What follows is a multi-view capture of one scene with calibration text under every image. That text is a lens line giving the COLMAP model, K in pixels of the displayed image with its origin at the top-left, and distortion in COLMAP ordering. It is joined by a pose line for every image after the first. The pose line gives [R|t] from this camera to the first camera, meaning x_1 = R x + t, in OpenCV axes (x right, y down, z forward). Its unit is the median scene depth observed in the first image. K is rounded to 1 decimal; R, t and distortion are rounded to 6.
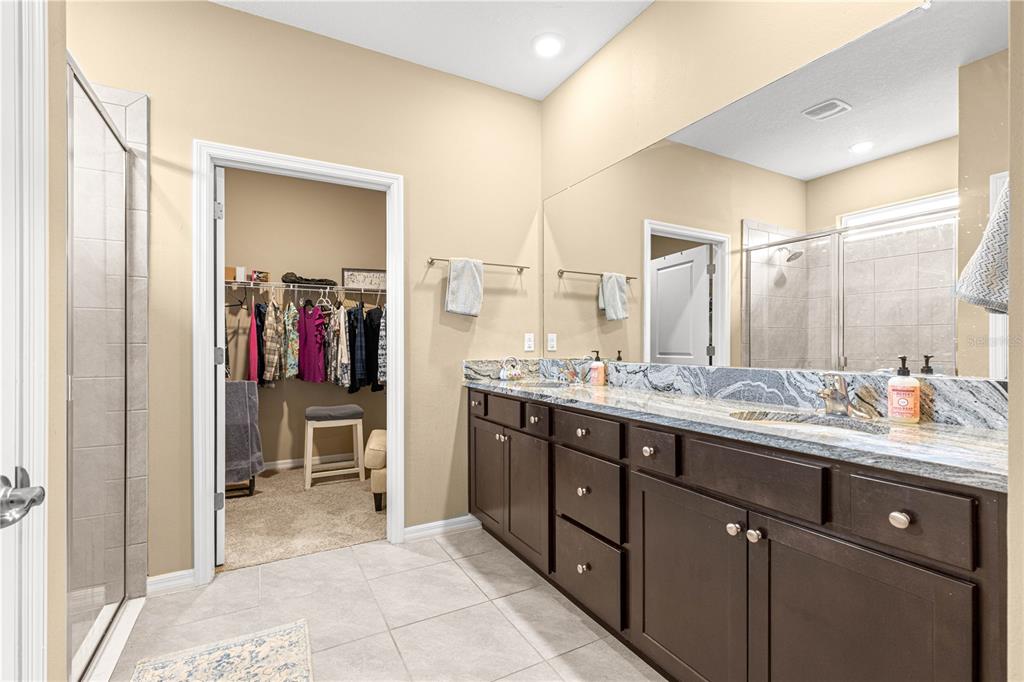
lens RADIAL K [[462.3, 0, 515.3], [0, 462.3, 342.0], [0, 0, 1]] dist [0.001572, 0.000185]
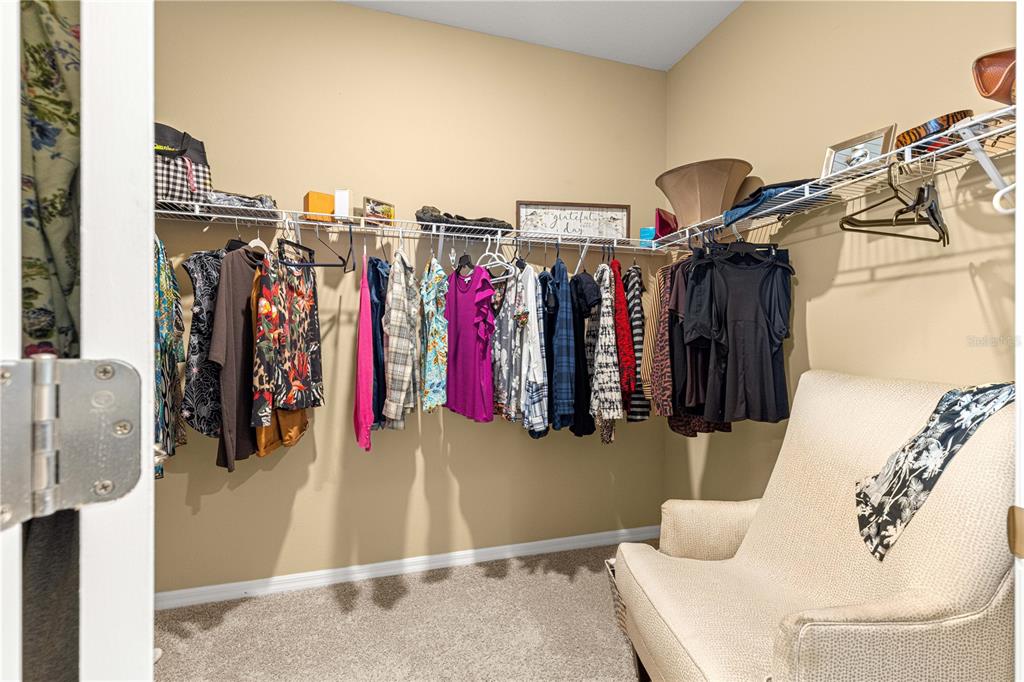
lens RADIAL K [[462.3, 0, 510.8], [0, 462.3, 342.5], [0, 0, 1]] dist [0.001572, 0.000185]
pose [[0.977295, 0.004520, -0.211836, -0.293978], [-0.004562, 0.999990, 0.000294, 0.004233], [0.211835, 0.000679, 0.977305, 0.523674]]
